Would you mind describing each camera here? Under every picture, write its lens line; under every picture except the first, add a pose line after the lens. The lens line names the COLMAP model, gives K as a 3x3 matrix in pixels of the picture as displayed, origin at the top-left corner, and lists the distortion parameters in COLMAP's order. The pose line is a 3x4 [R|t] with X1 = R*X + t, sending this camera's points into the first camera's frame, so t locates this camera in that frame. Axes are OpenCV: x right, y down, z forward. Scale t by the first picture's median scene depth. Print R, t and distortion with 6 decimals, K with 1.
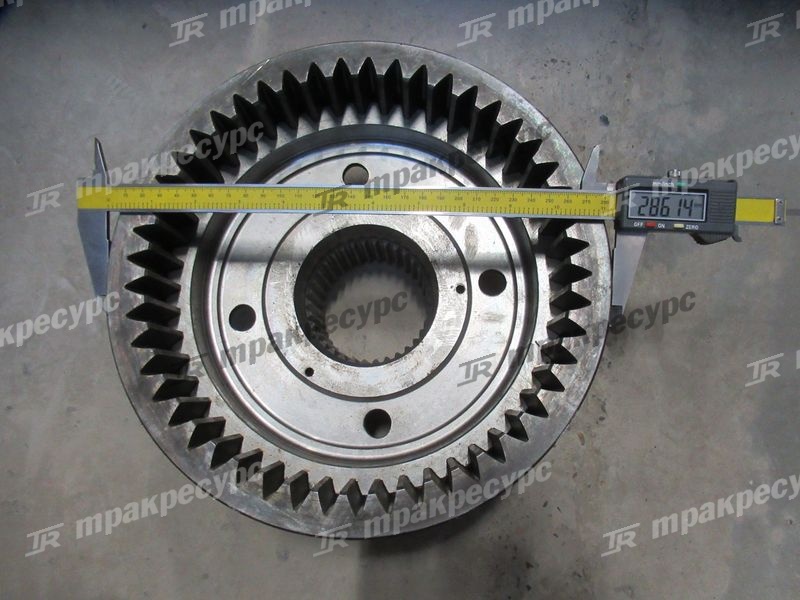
lens RADIAL K [[612.7, 0, 379.2], [0, 612.7, 277.4], [0, 0, 1]] dist [-0.005113, 0.005735]
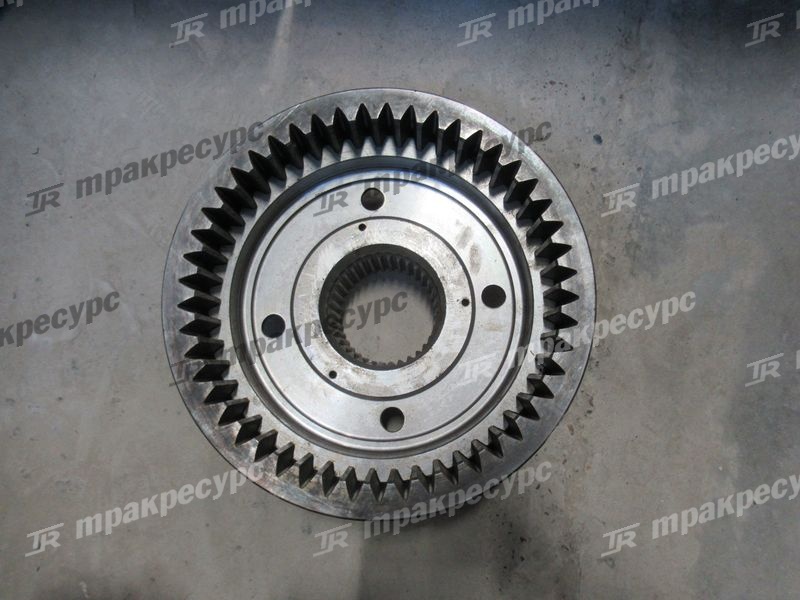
lens RADIAL K [[612.7, 0, 377.6], [0, 612.7, 275.8], [0, 0, 1]] dist [-0.005113, 0.005735]
pose [[0.999990, 0.002590, -0.003774, -0.026505], [-0.002419, 0.998996, 0.044733, -0.081513], [0.003886, -0.044723, 0.998992, -0.136481]]
